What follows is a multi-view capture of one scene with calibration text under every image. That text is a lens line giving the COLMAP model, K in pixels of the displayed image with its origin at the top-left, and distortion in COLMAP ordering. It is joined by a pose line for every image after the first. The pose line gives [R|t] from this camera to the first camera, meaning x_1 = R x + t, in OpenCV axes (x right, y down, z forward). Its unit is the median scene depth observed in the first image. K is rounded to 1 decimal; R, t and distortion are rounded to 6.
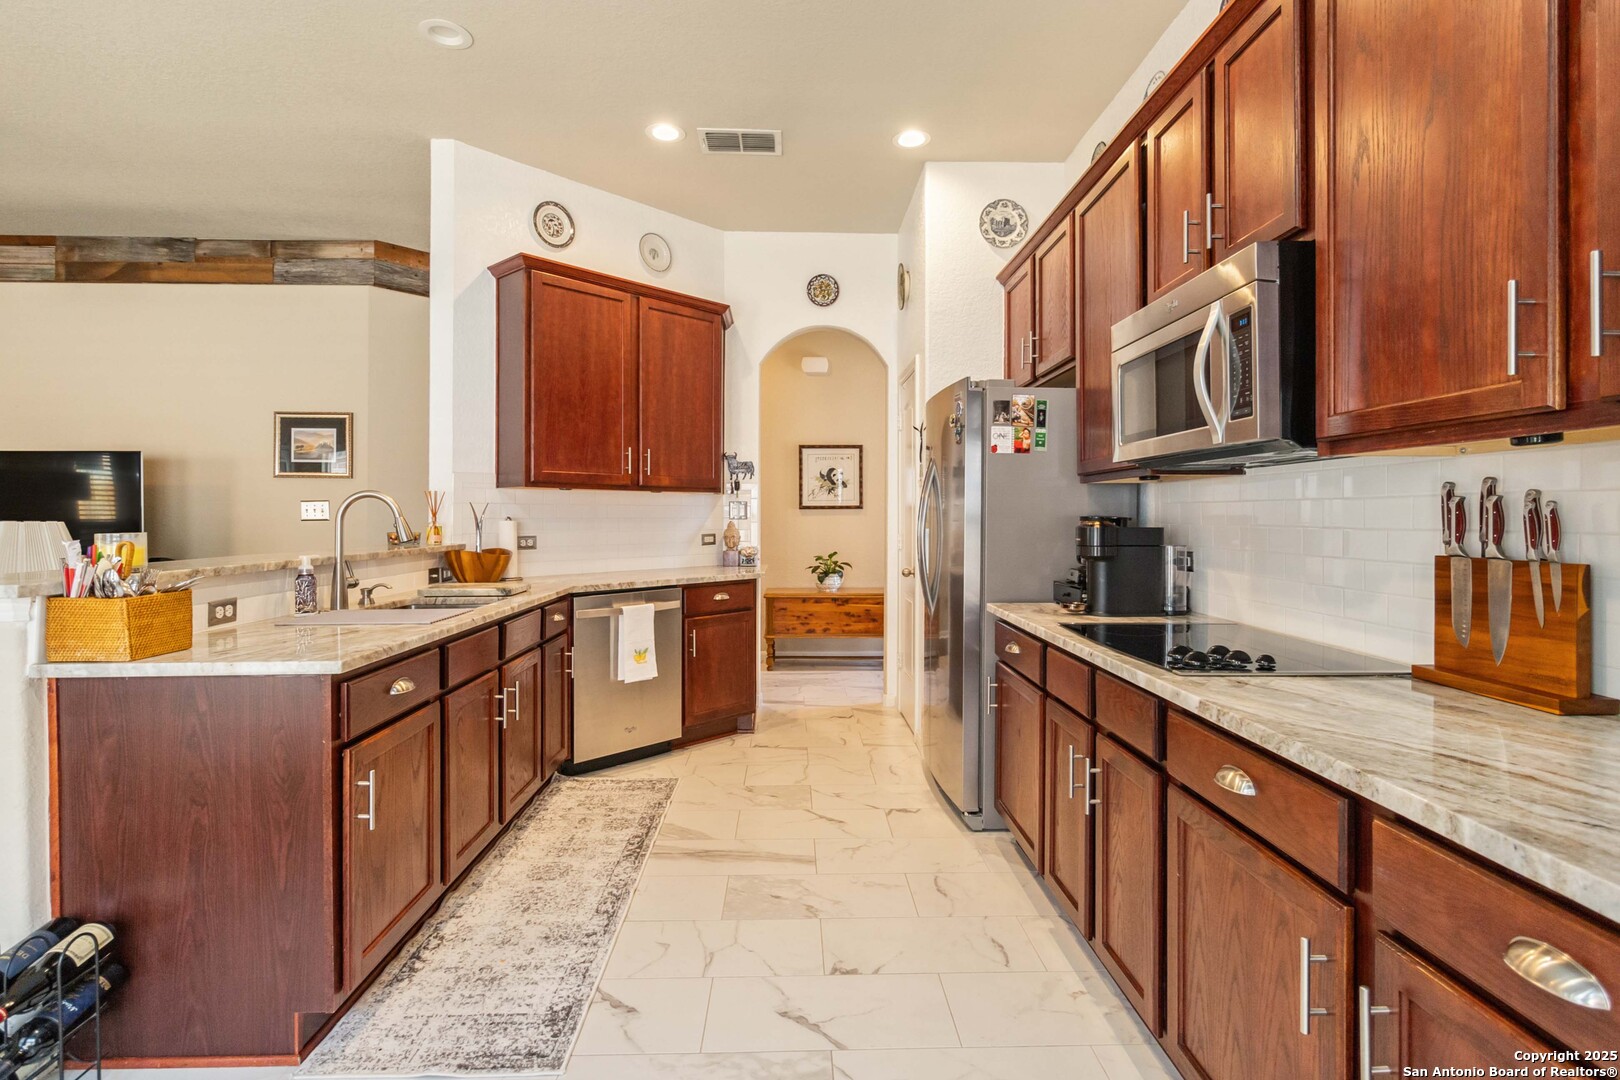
lens RADIAL K [[797.0, 0, 814.2], [0, 797.0, 517.0], [0, 0, 1]] dist [-0.001362, -0.001464]
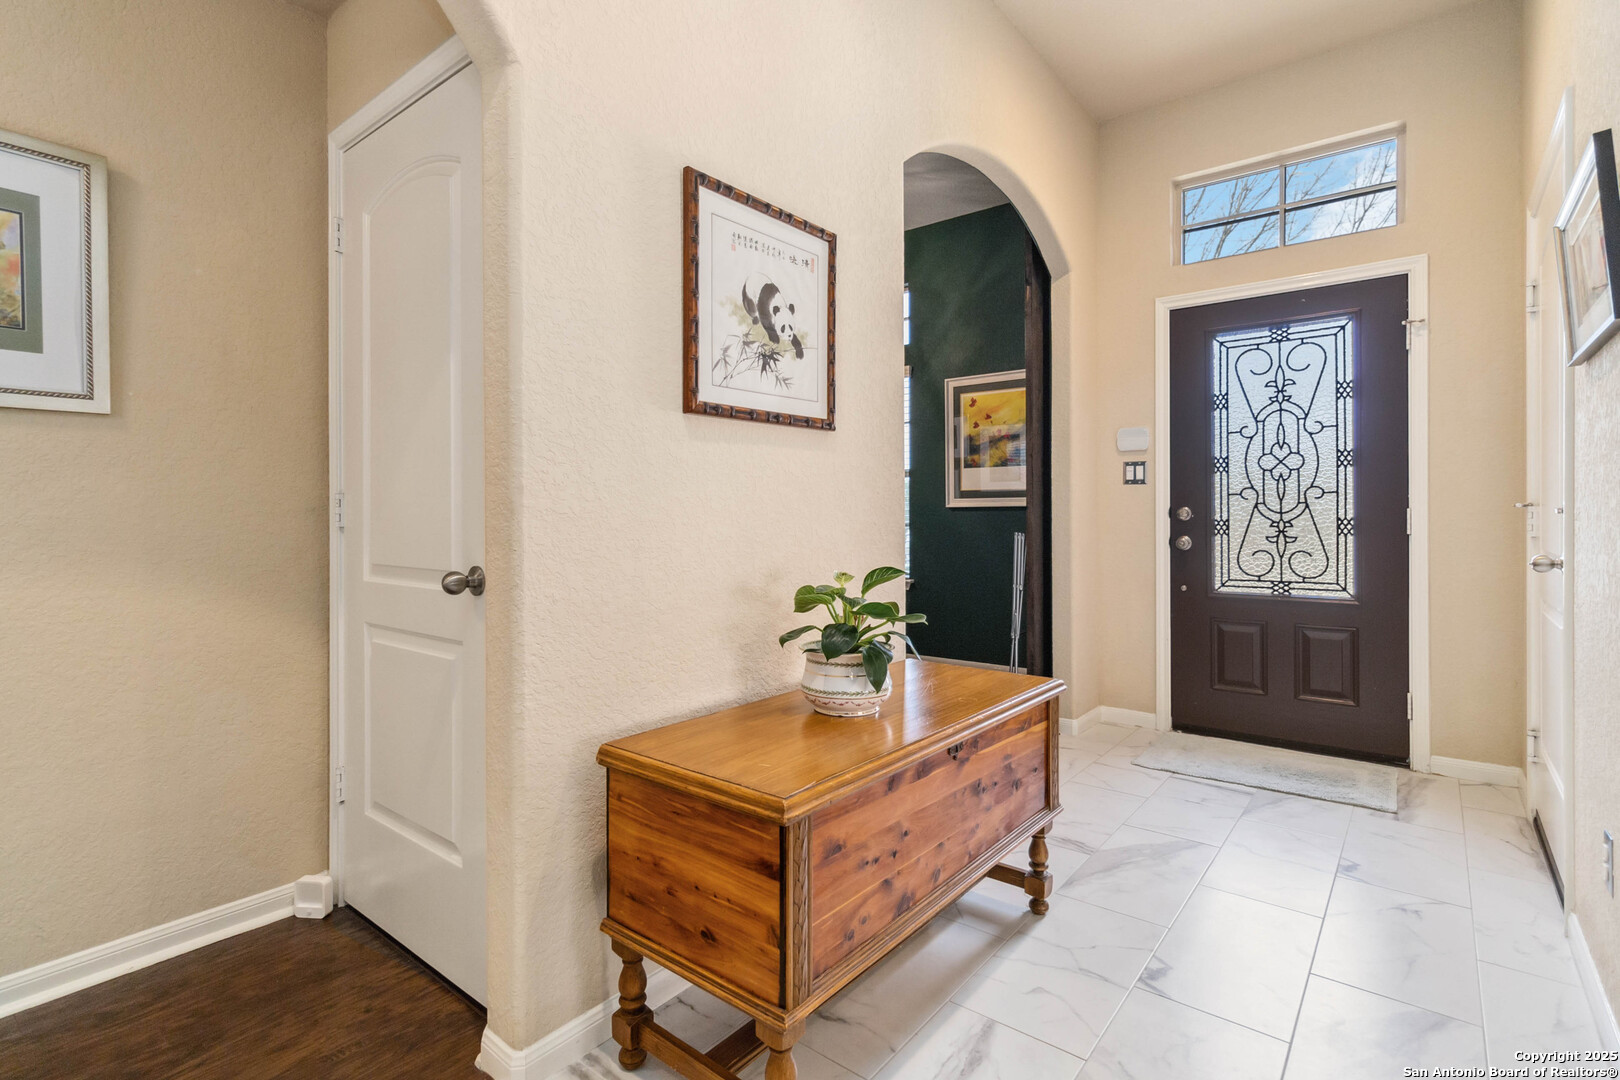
lens RADIAL K [[770.2, 0, 817.0], [0, 770.2, 510.6], [0, 0, 1]] dist [-0.000840, 0.001988]
pose [[0.647335, -0.004306, 0.762194, -0.321212], [0.006149, 0.999981, 0.000427, 0.039022], [-0.762181, 0.004410, 0.647349, 1.396405]]
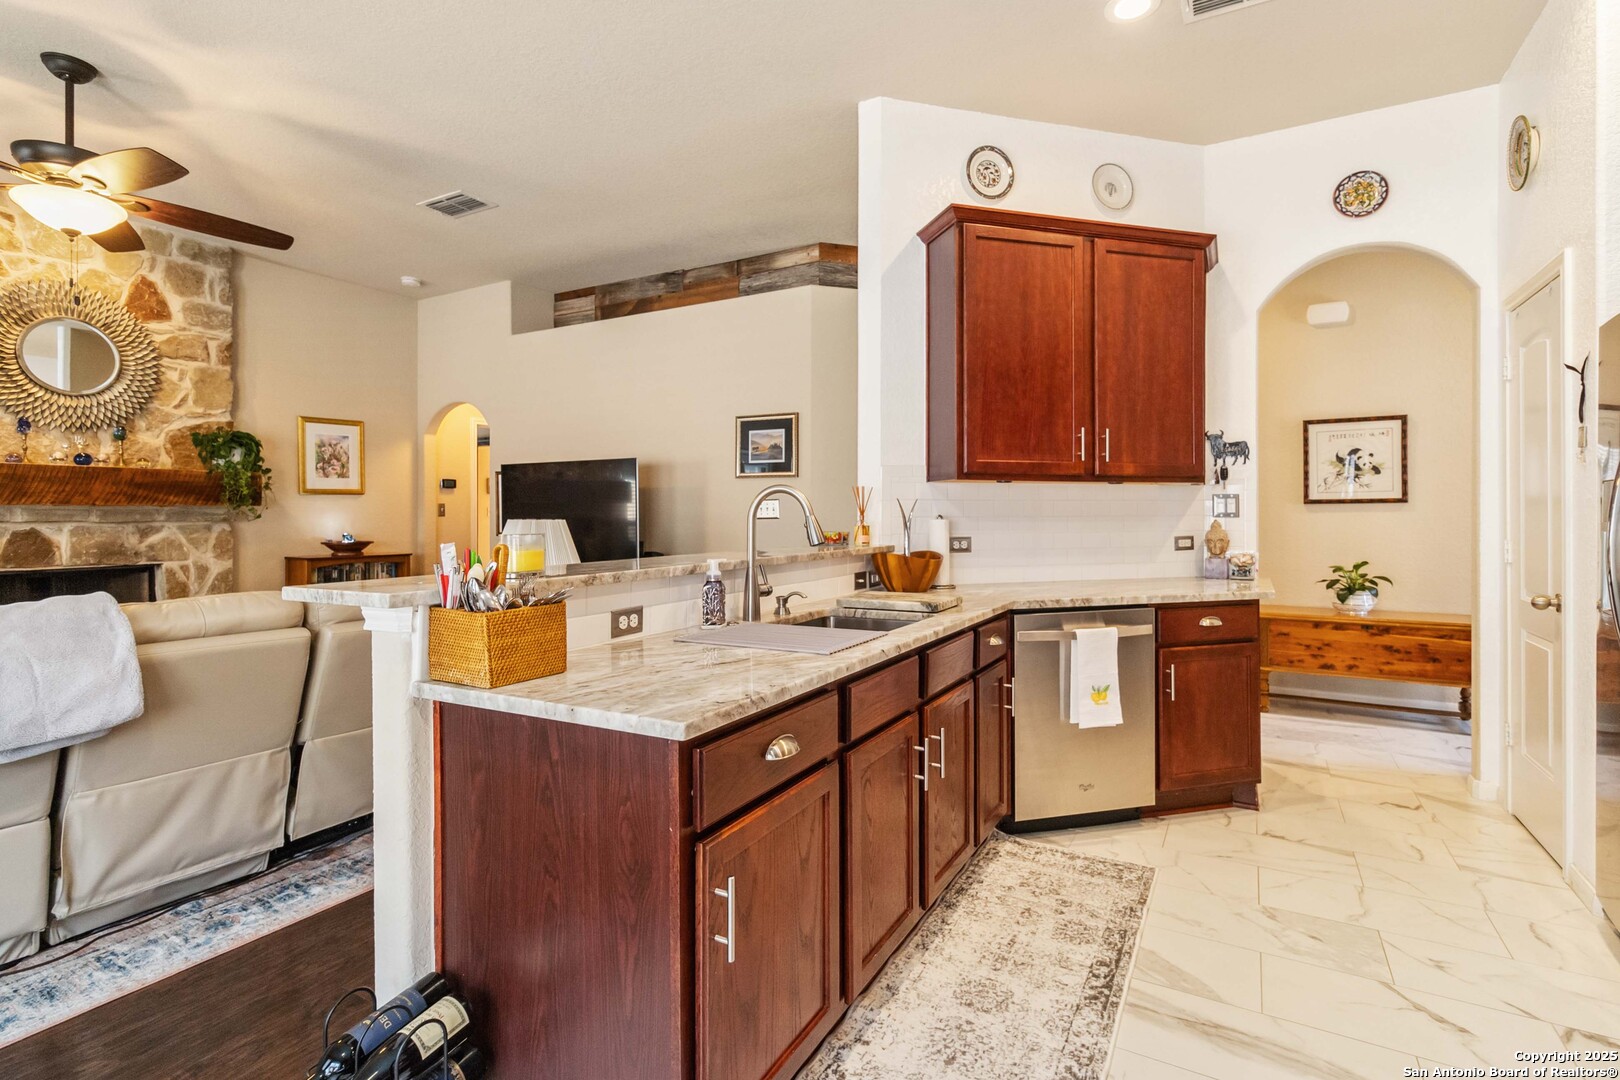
lens RADIAL K [[770.2, 0, 817.0], [0, 770.2, 510.6], [0, 0, 1]] dist [-0.000840, 0.001988]
pose [[0.855911, -0.004374, -0.517105, -0.063995], [0.001819, 0.999984, -0.005448, -0.000566], [0.517120, 0.003722, 0.855905, 0.212270]]
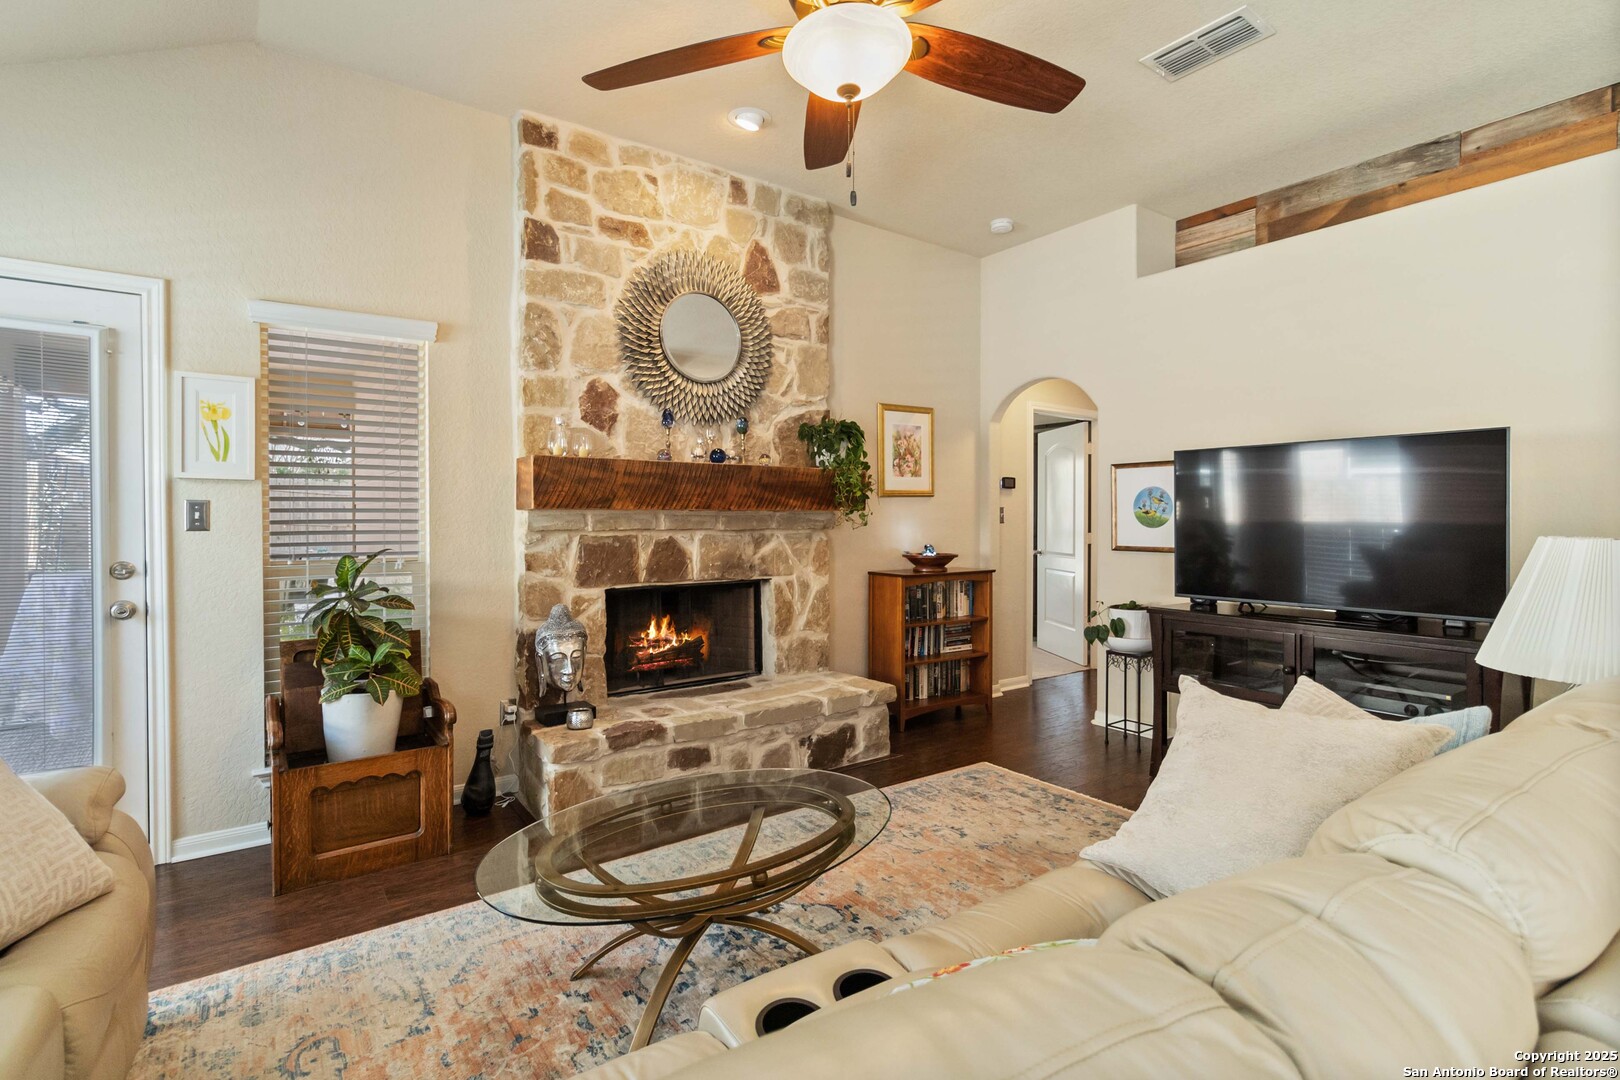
lens RADIAL K [[758.4, 0, 810.3], [0, 758.4, 522.2], [0, 0, 1]] dist [-0.001511, 0.000688]
pose [[0.563362, 0.003937, -0.826201, -0.727331], [-0.000862, 0.999991, 0.004177, -0.005822], [0.826210, -0.001641, 0.563360, 0.185923]]
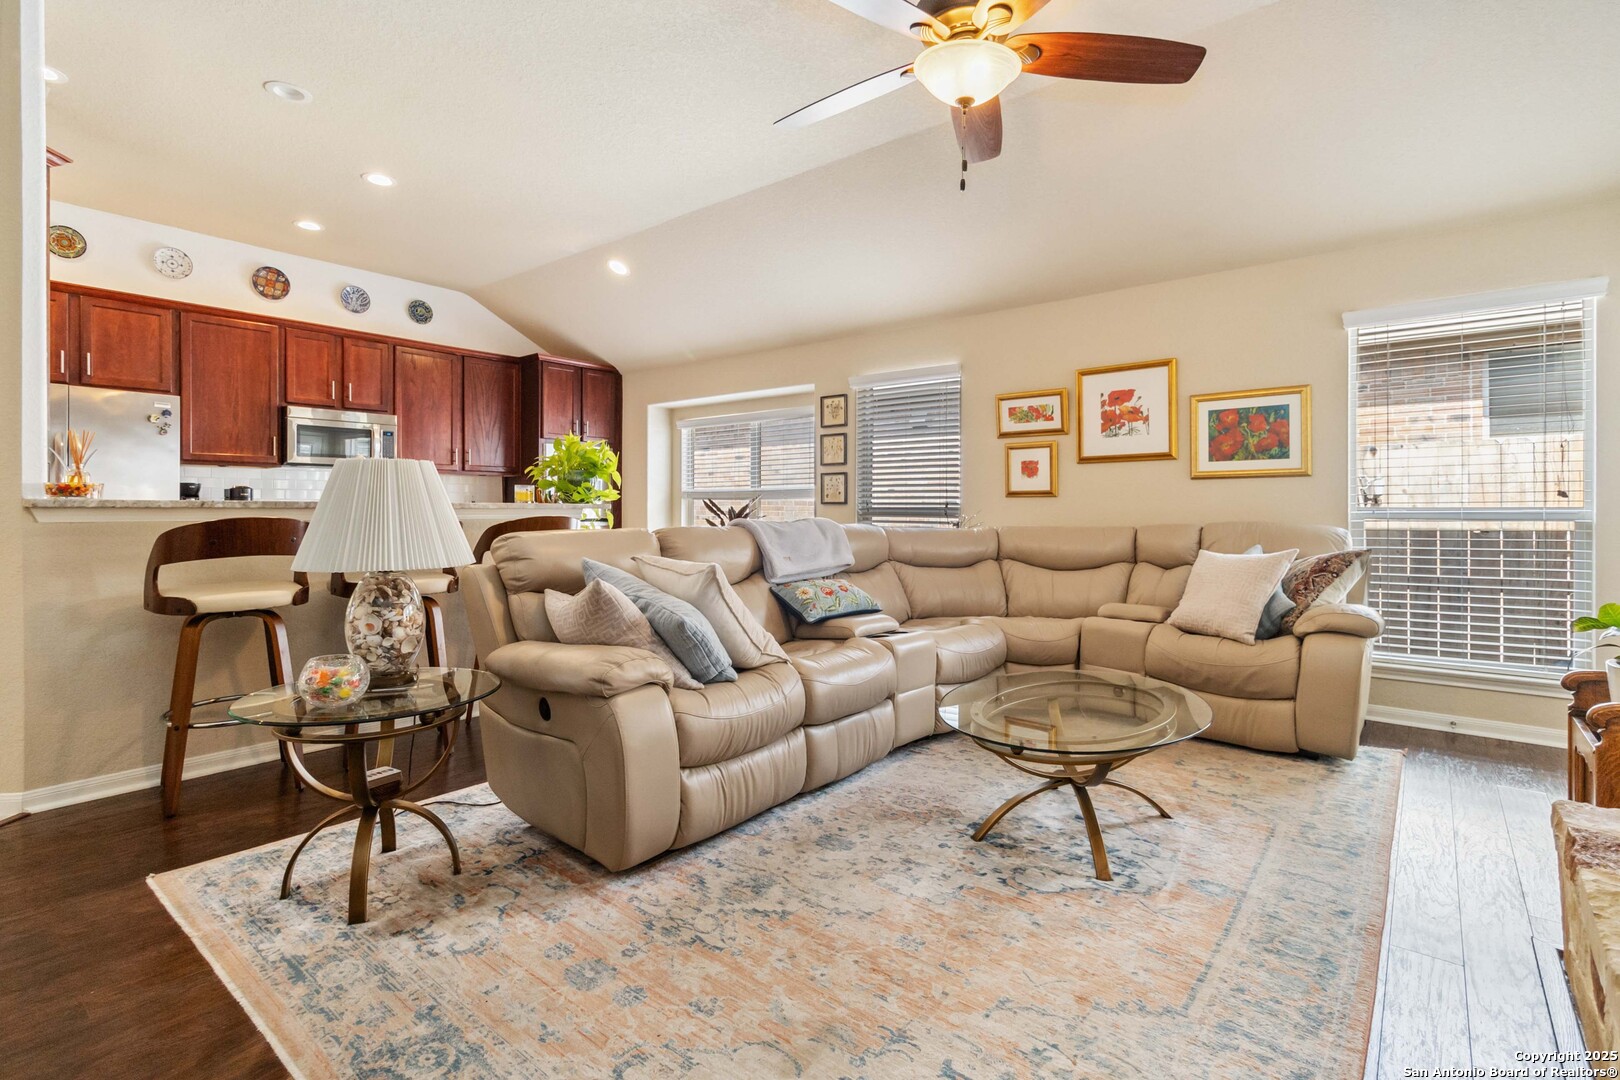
lens RADIAL K [[758.4, 0, 810.3], [0, 758.4, 522.2], [0, 0, 1]] dist [-0.001511, 0.000688]
pose [[-0.751290, -0.015455, 0.659791, -1.441904], [-0.002211, 0.999779, 0.020901, 0.039039], [-0.659969, 0.014245, -0.751158, 1.038679]]
